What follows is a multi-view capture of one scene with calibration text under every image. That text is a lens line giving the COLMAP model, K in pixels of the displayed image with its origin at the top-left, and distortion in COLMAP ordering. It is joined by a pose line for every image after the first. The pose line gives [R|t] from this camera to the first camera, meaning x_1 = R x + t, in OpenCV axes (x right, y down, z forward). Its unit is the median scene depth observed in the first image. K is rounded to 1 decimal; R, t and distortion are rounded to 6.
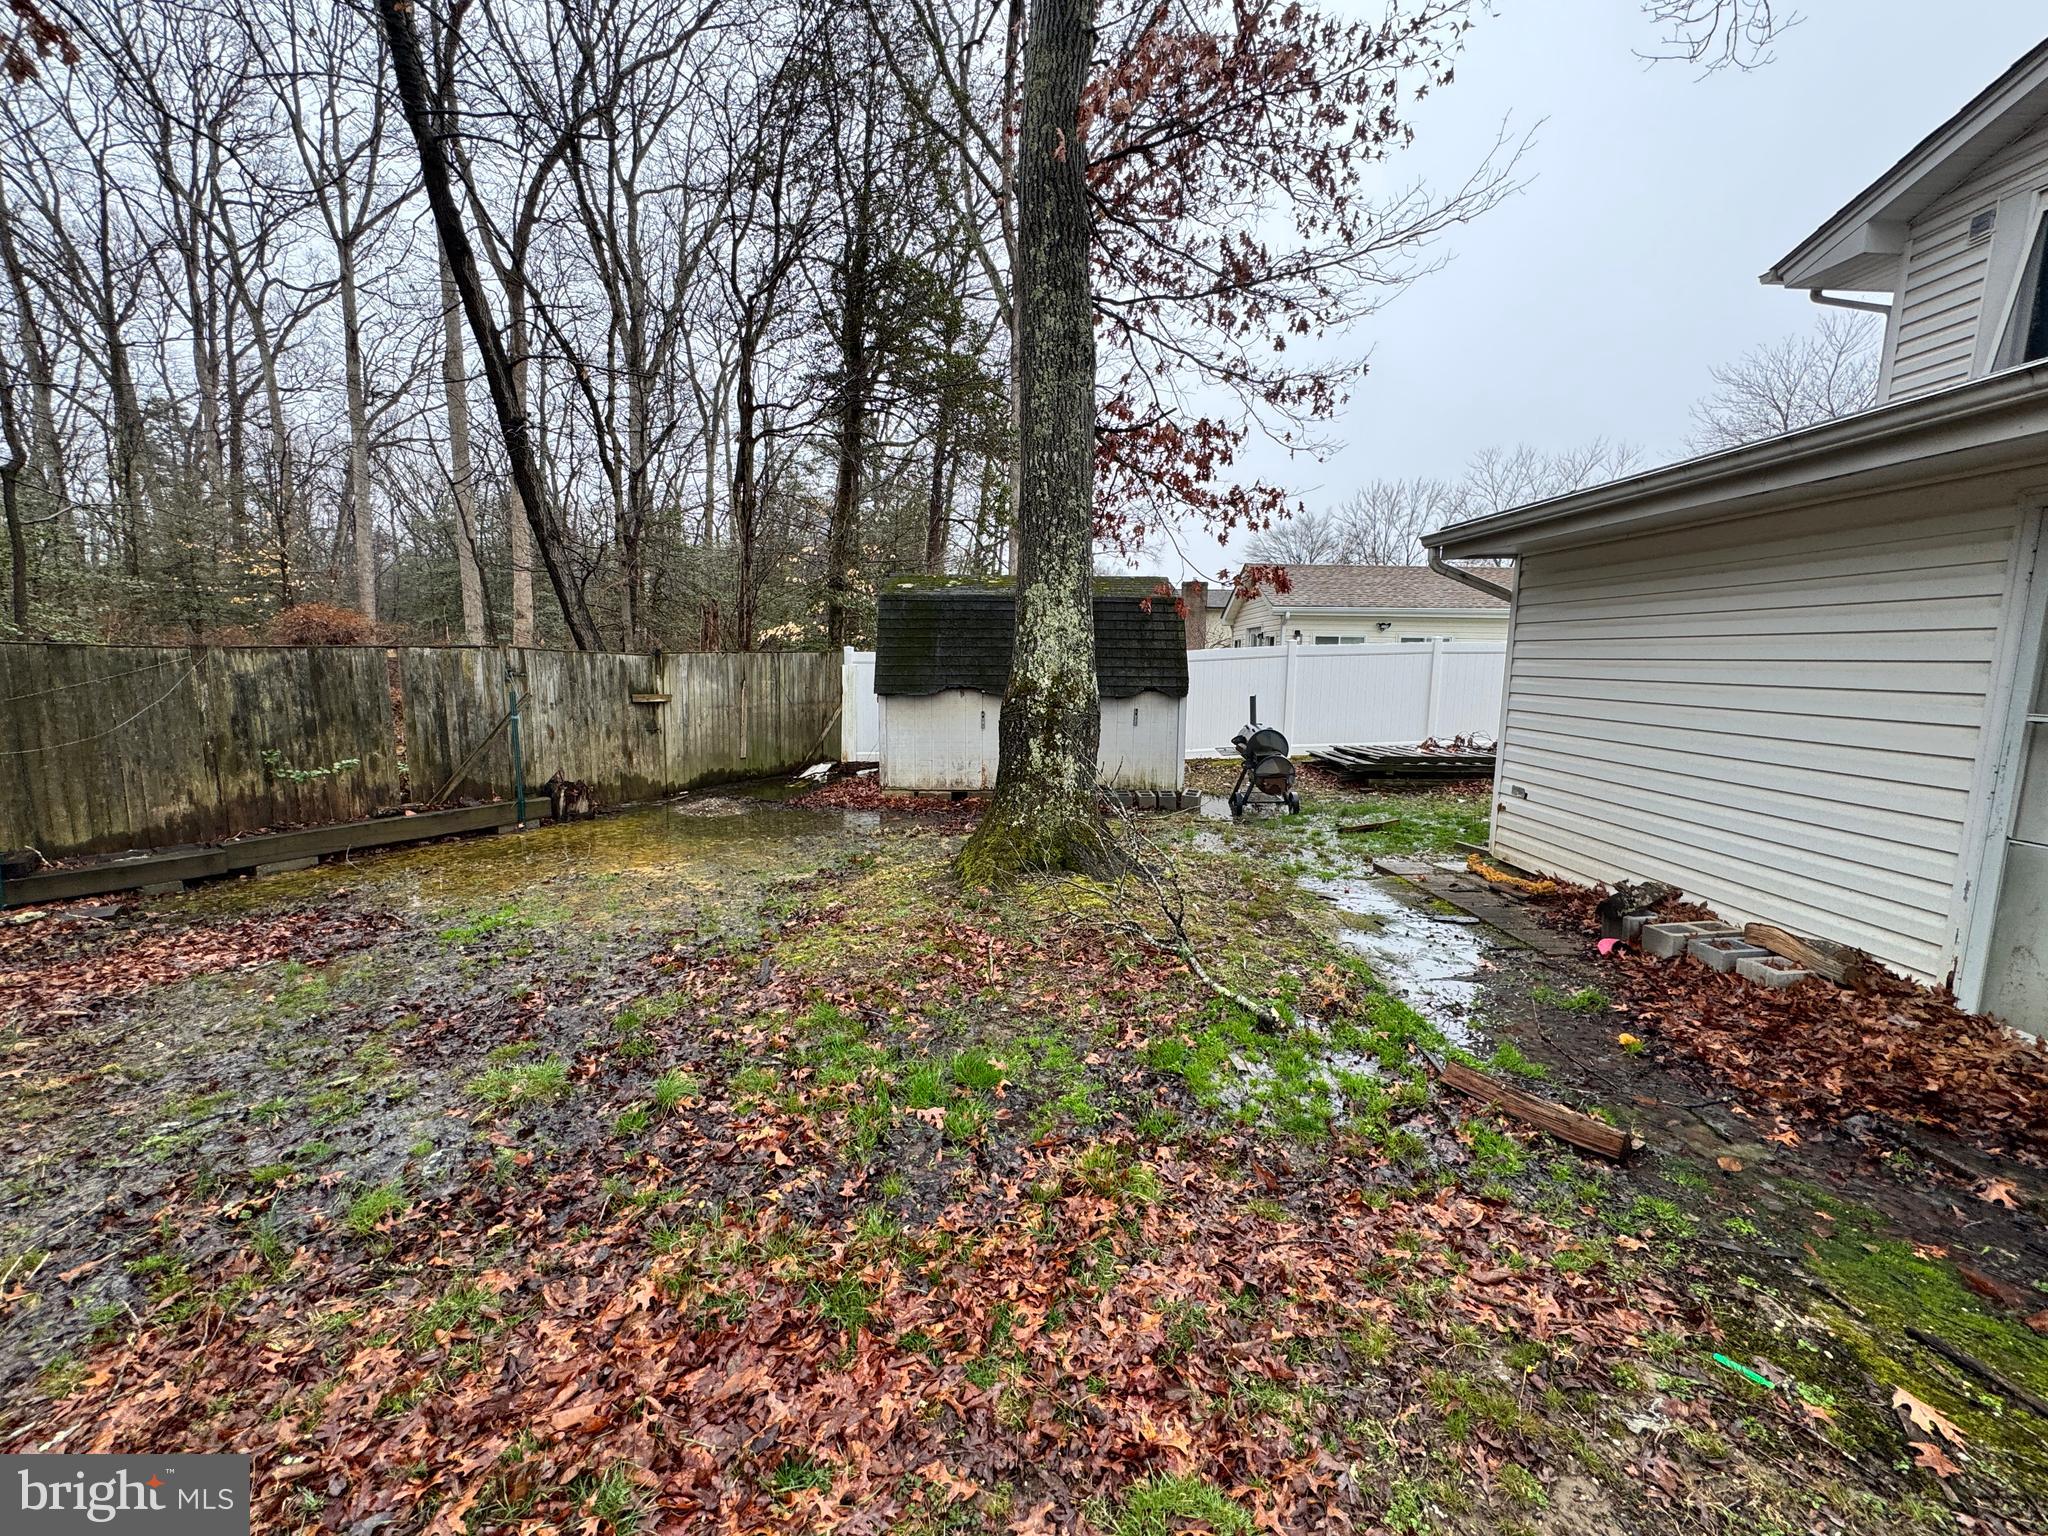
lens RADIAL K [[814.4, 0, 1027.2], [0, 814.4, 770.3], [0, 0, 1]] dist [-0.003250, 0.000724]
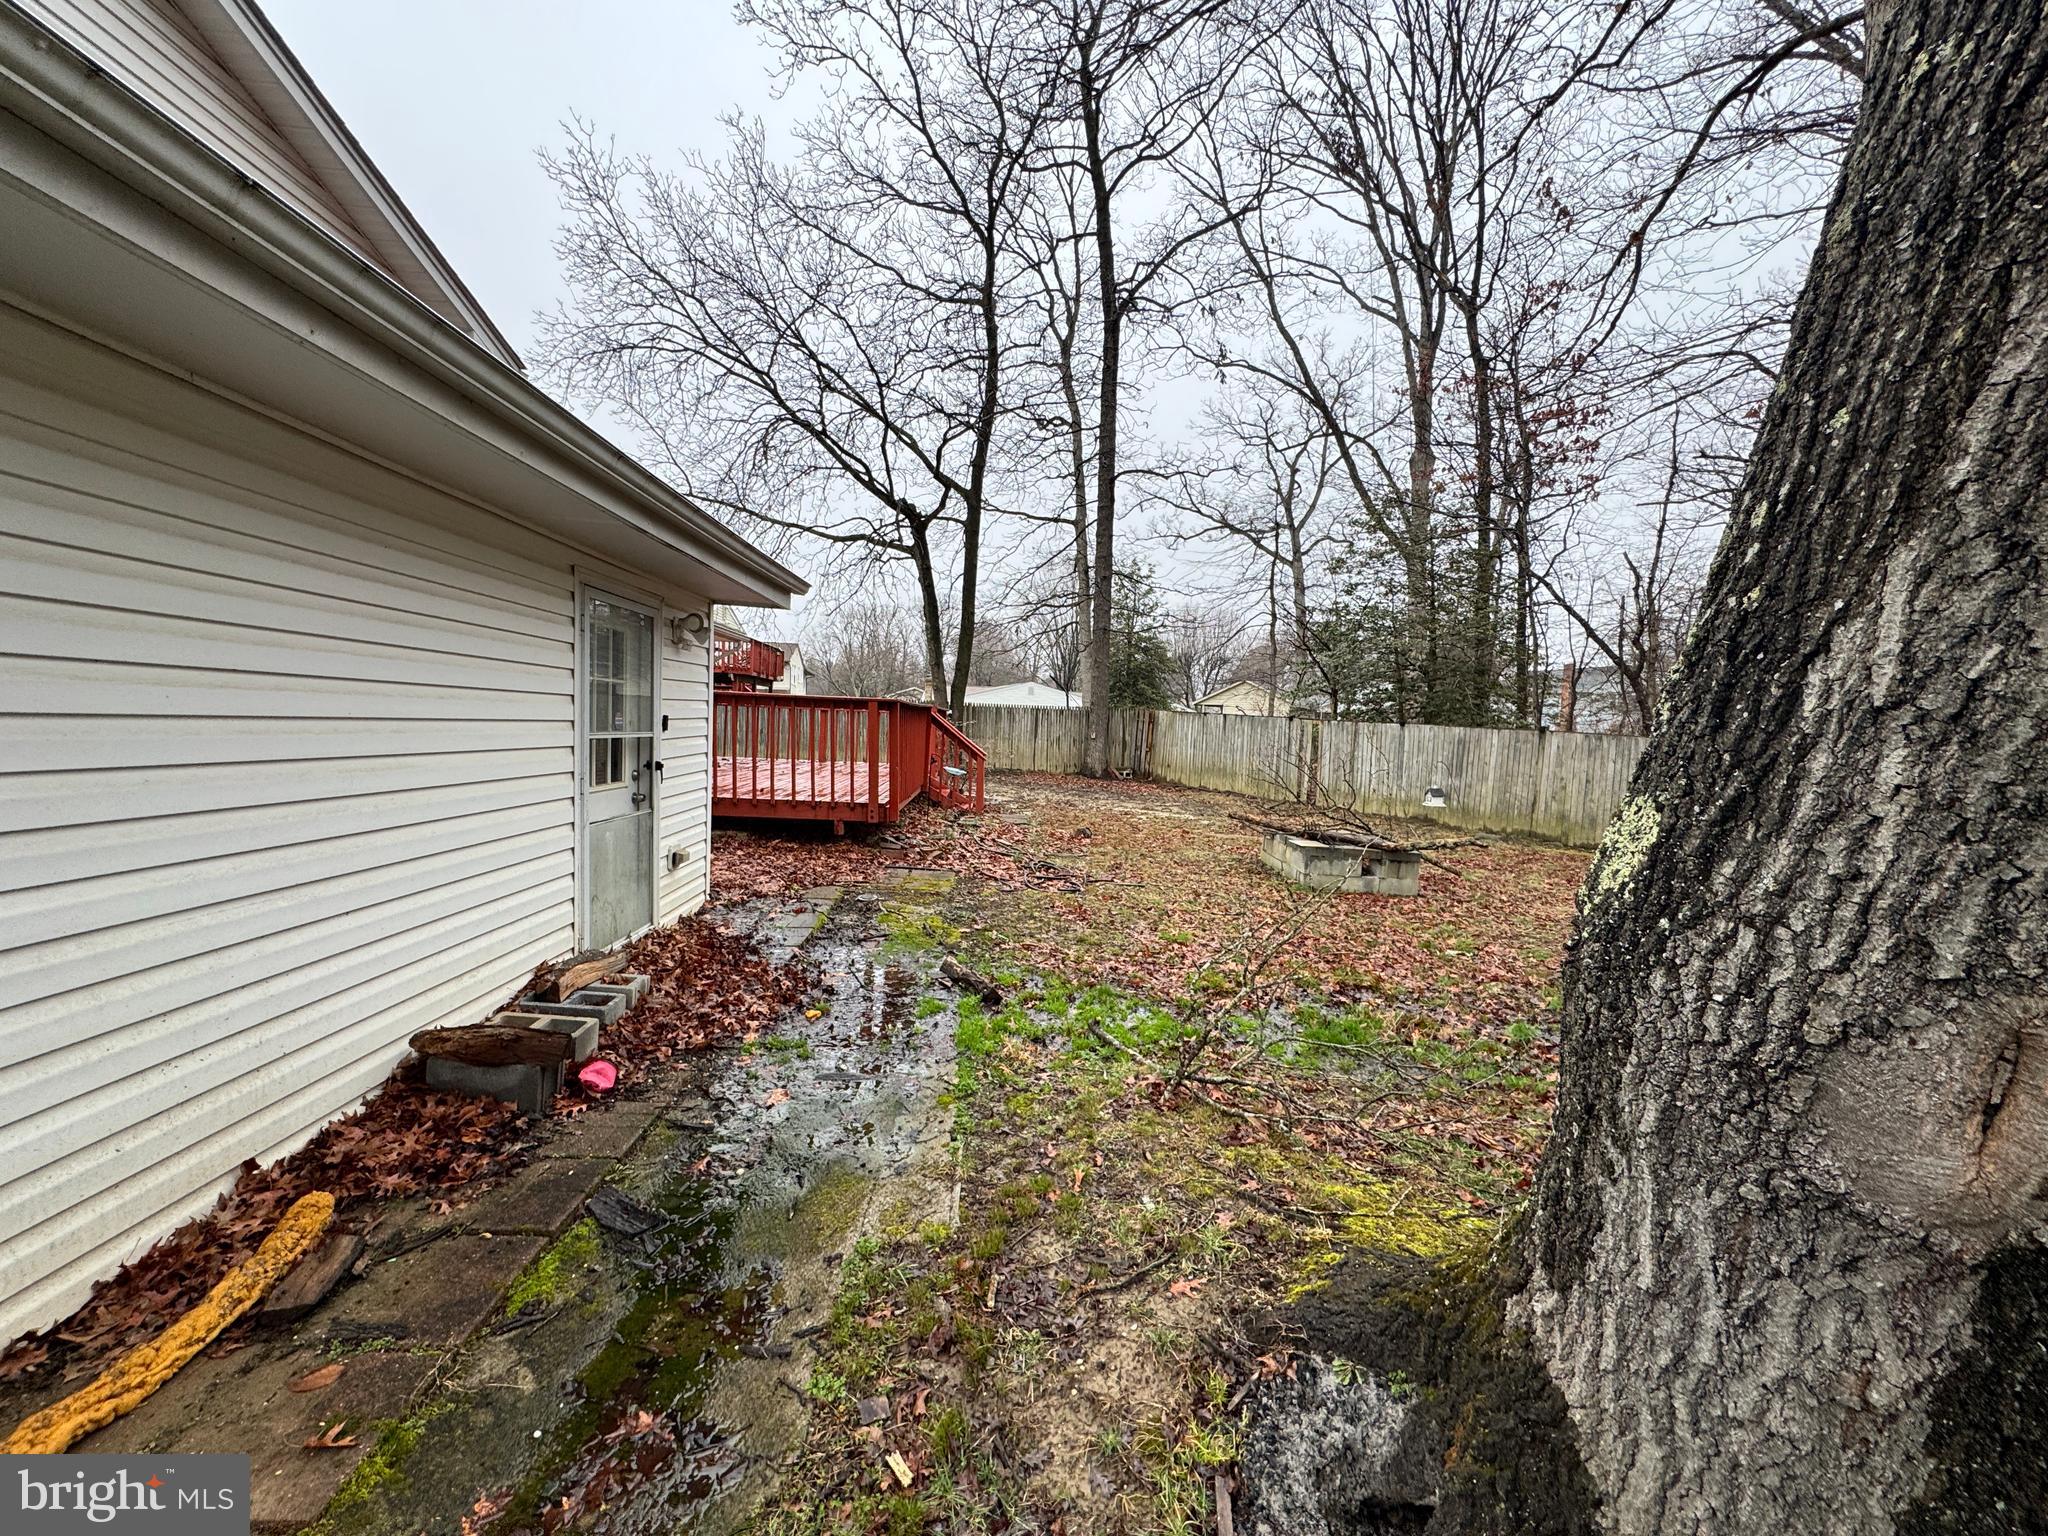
lens RADIAL K [[814.4, 0, 1026.6], [0, 814.4, 767.0], [0, 0, 1]] dist [-0.003250, 0.000724]
pose [[-0.998714, -0.050457, -0.004855, 0.321465], [-0.050465, 0.980699, 0.188901, -0.205670], [-0.004770, 0.188903, -0.981984, 1.562104]]
